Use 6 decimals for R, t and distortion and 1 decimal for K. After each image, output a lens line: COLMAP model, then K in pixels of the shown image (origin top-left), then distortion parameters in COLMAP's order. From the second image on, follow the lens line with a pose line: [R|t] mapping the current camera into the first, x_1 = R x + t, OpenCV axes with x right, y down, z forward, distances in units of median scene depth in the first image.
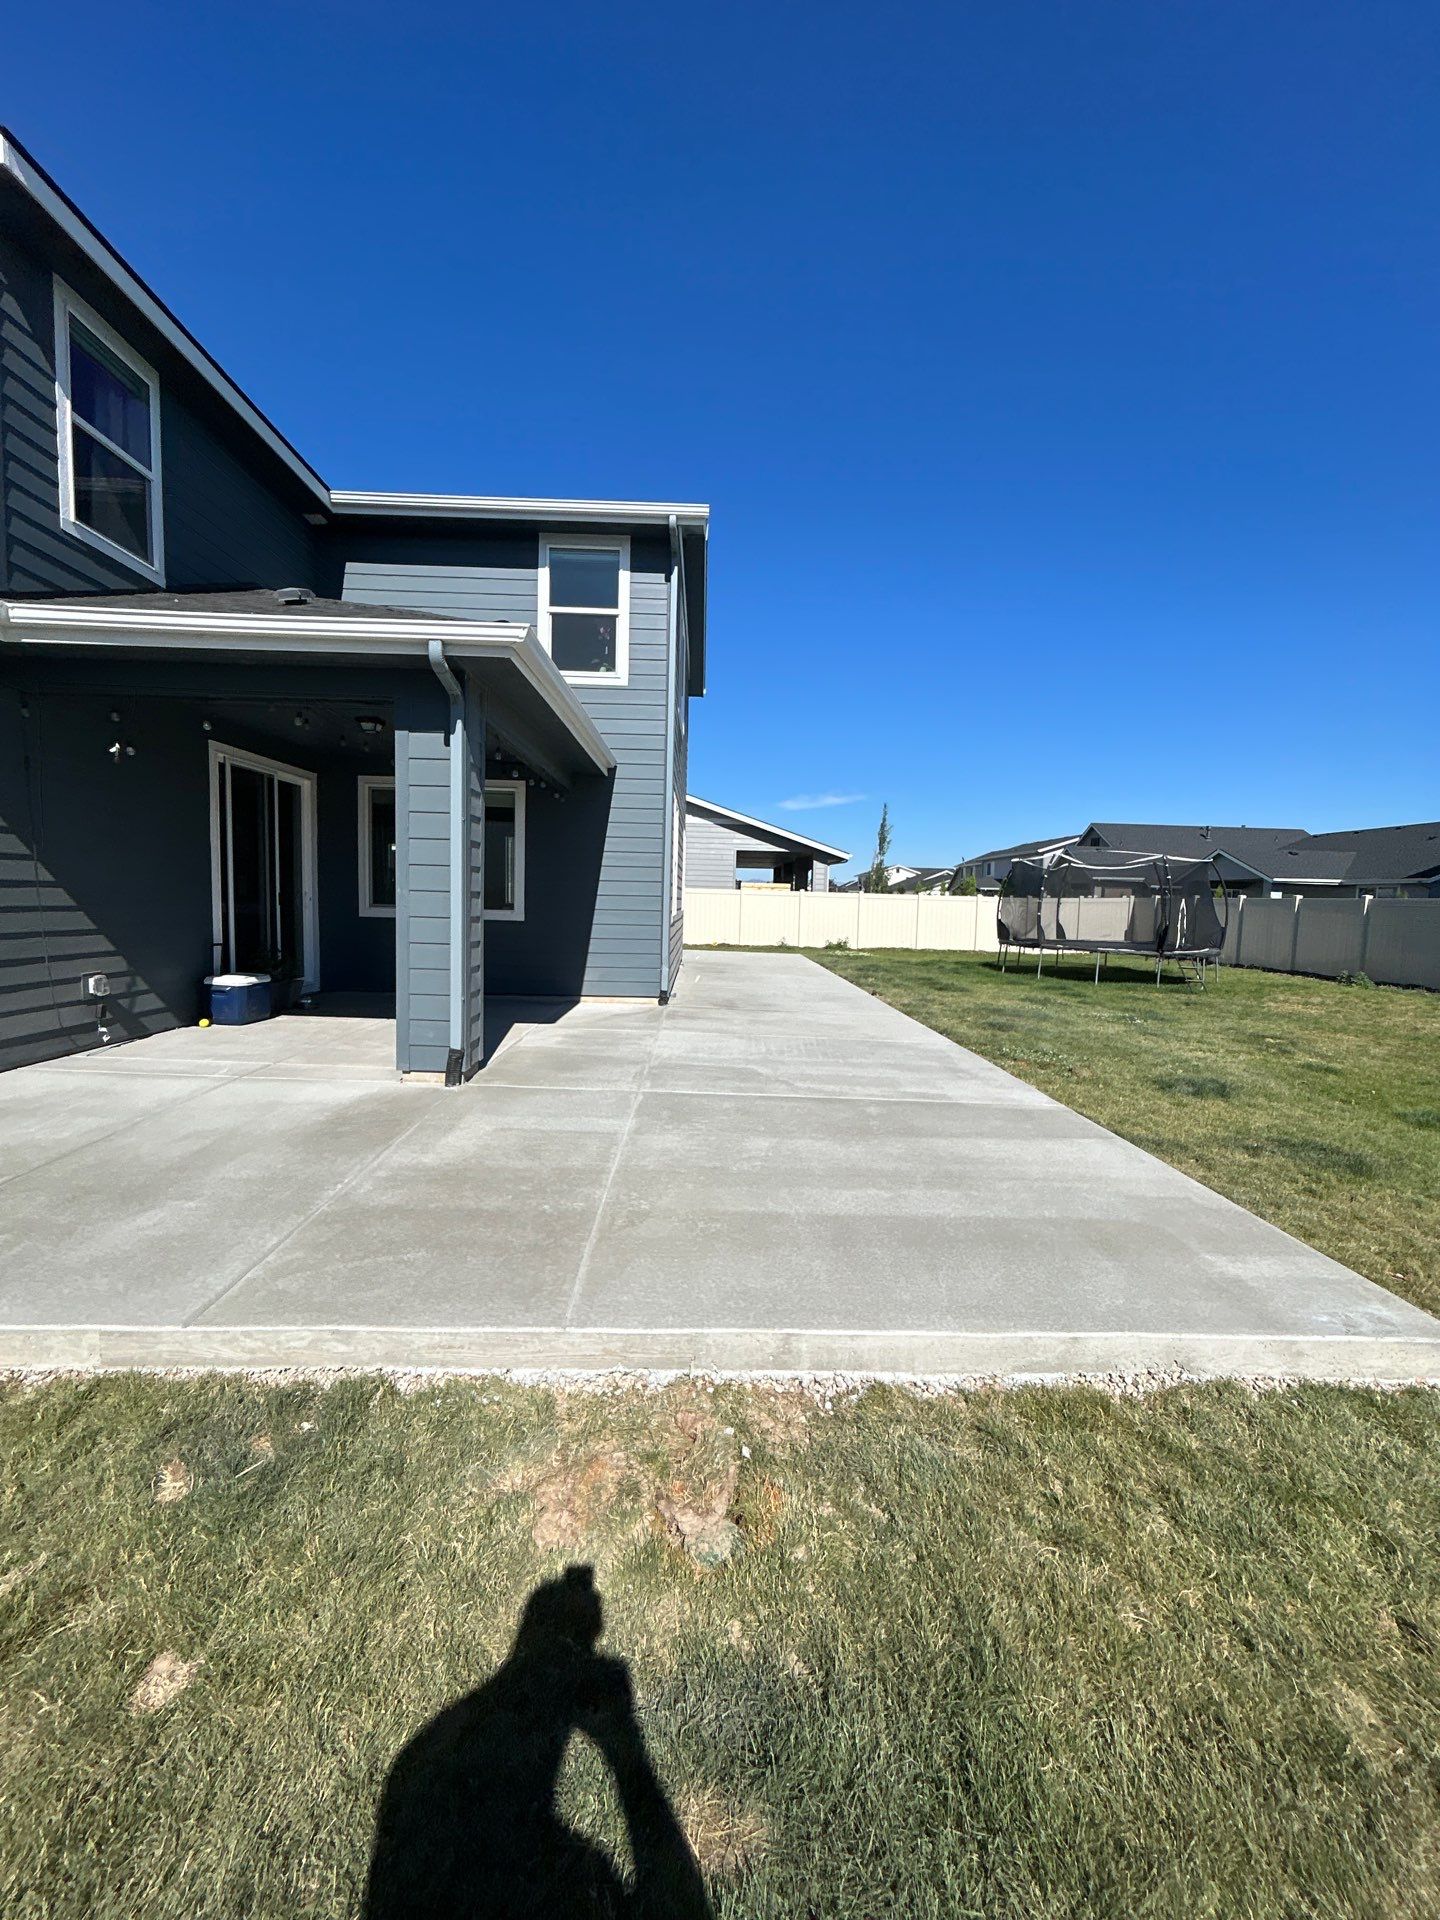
lens RADIAL K [[775.3, 0, 719.6], [0, 775.3, 958.1], [0, 0, 1]] dist [-0.001791, -0.000220]
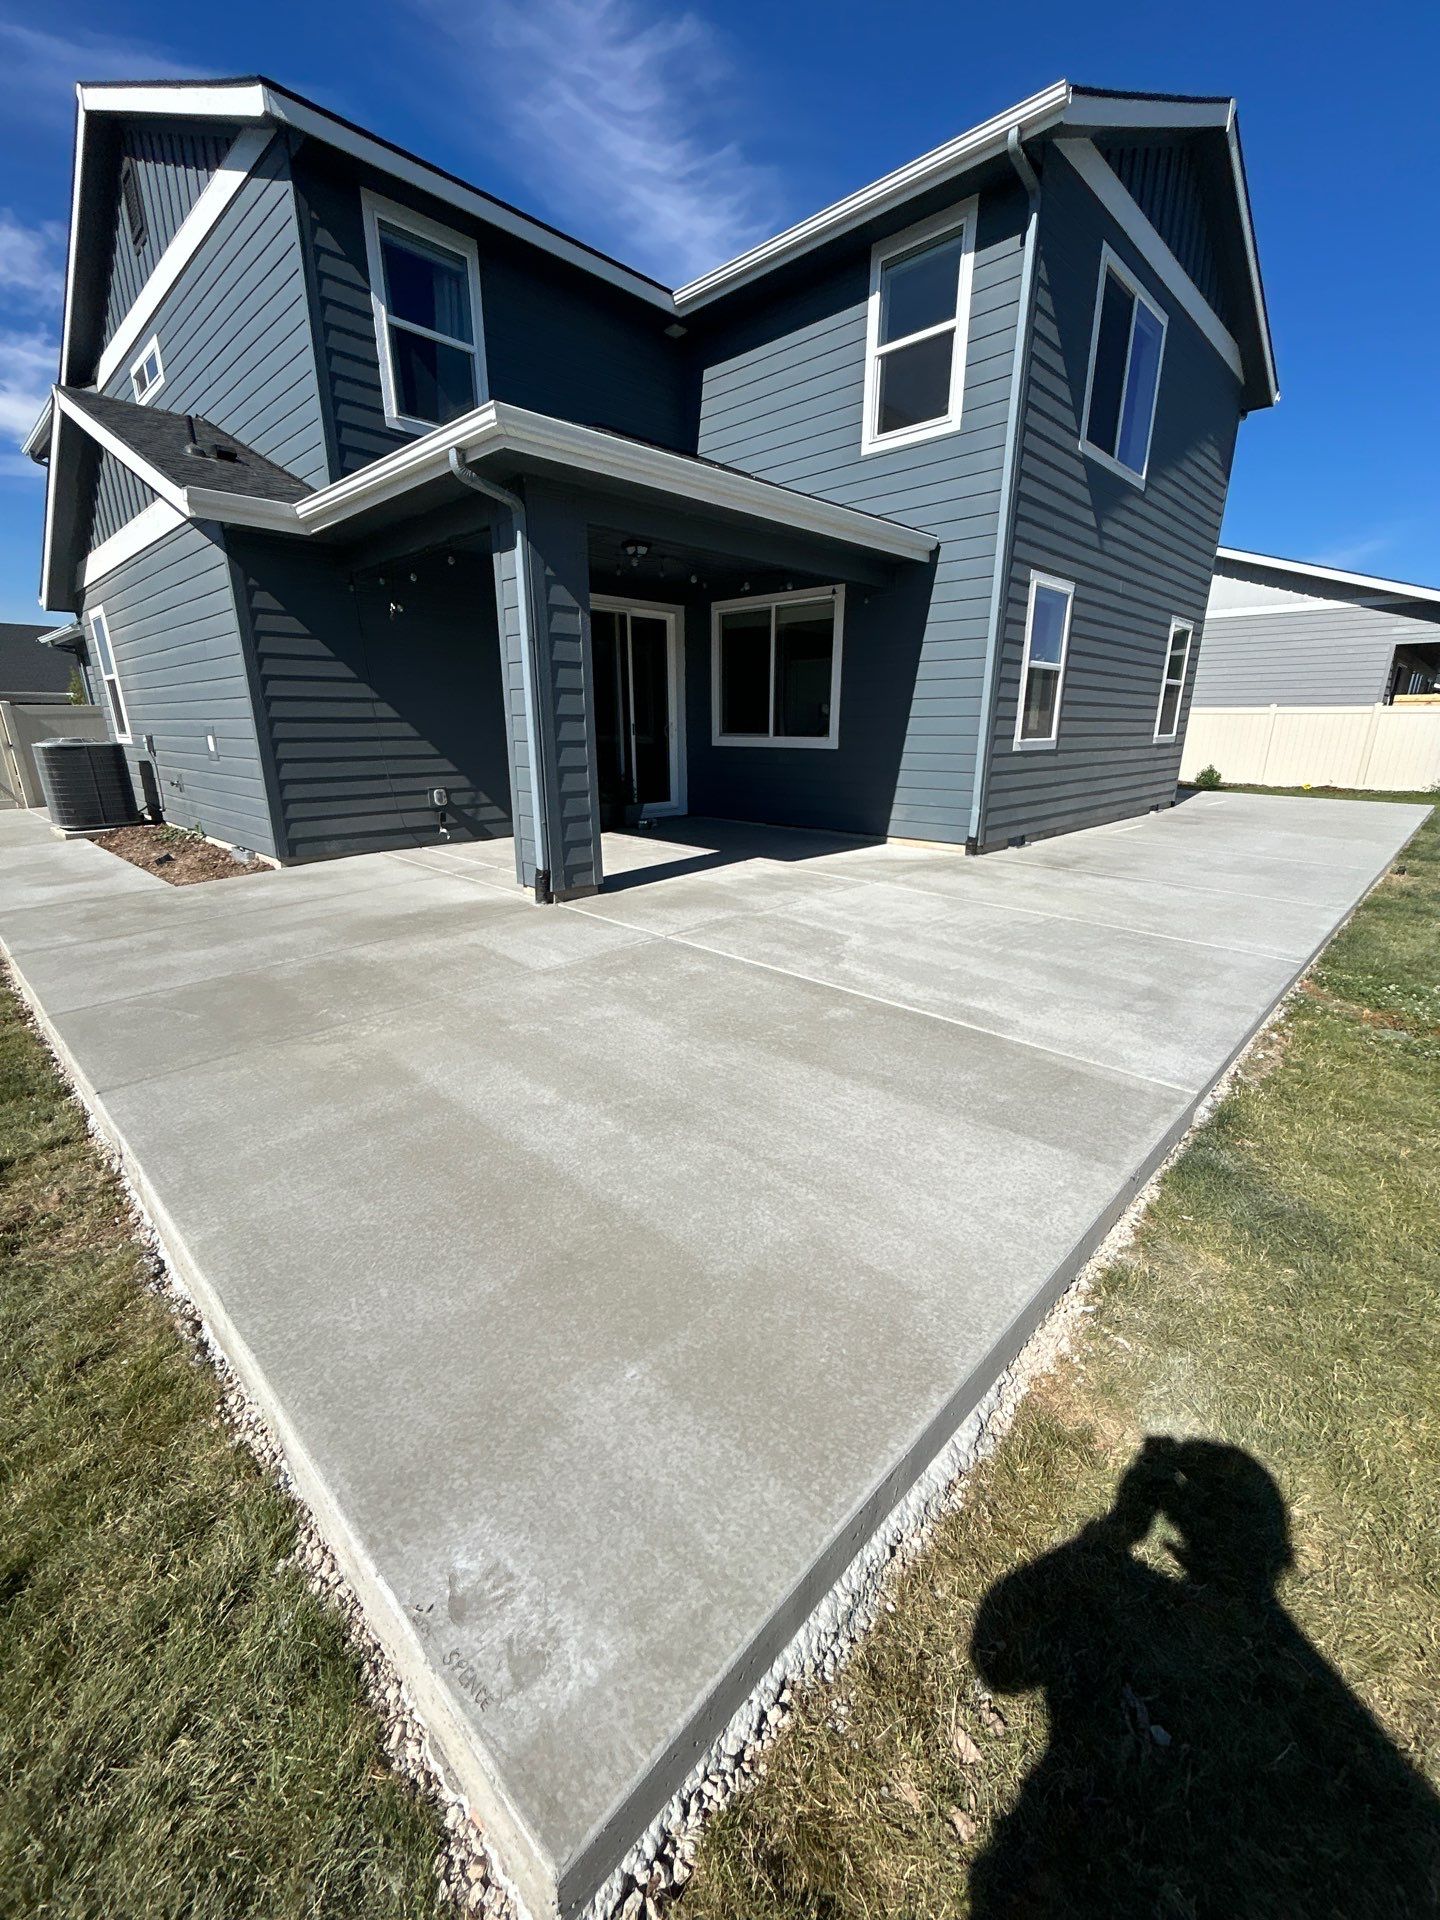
lens RADIAL K [[775.3, 0, 722.3], [0, 775.3, 958.8], [0, 0, 1]] dist [-0.001791, -0.000220]
pose [[0.704129, 0.181098, -0.686590, 0.530118], [-0.034709, 0.974552, 0.221456, -0.006918], [0.709223, -0.132103, 0.692496, 0.379614]]
